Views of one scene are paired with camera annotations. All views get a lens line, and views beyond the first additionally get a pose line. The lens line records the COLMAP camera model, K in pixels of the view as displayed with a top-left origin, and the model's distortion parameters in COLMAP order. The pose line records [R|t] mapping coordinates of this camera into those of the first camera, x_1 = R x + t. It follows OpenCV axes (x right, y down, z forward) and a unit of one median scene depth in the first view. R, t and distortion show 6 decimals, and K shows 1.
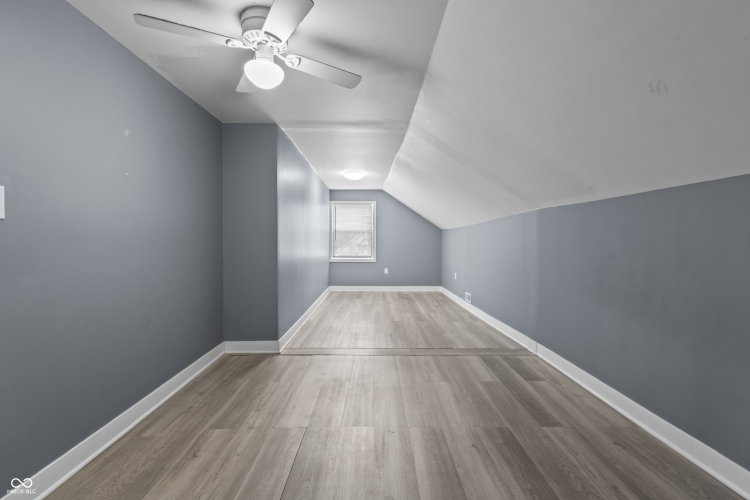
lens RADIAL K [[332.3, 0, 374.5], [0, 332.3, 247.3], [0, 0, 1]] dist [0.004087, 0.000211]
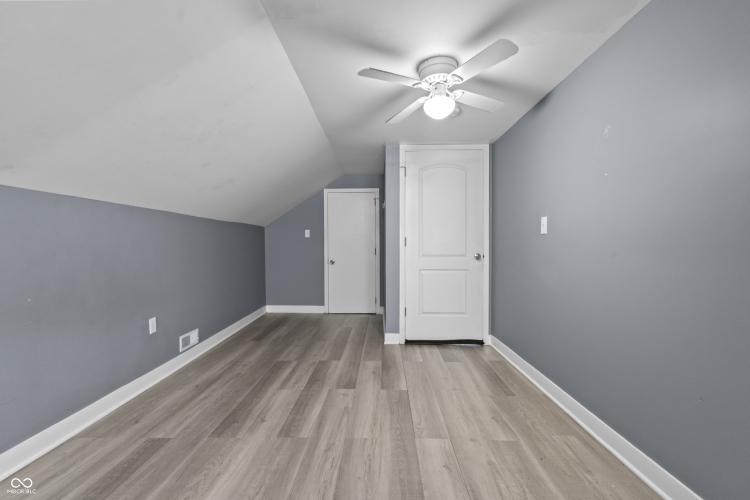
lens RADIAL K [[332.3, 0, 375.5], [0, 332.3, 247.4], [0, 0, 1]] dist [0.004087, 0.000211]
pose [[-0.999731, 0.000746, 0.023171, -0.114576], [0.001388, 0.999616, 0.027682, -0.041193], [-0.023142, 0.027707, -0.999348, 2.004883]]
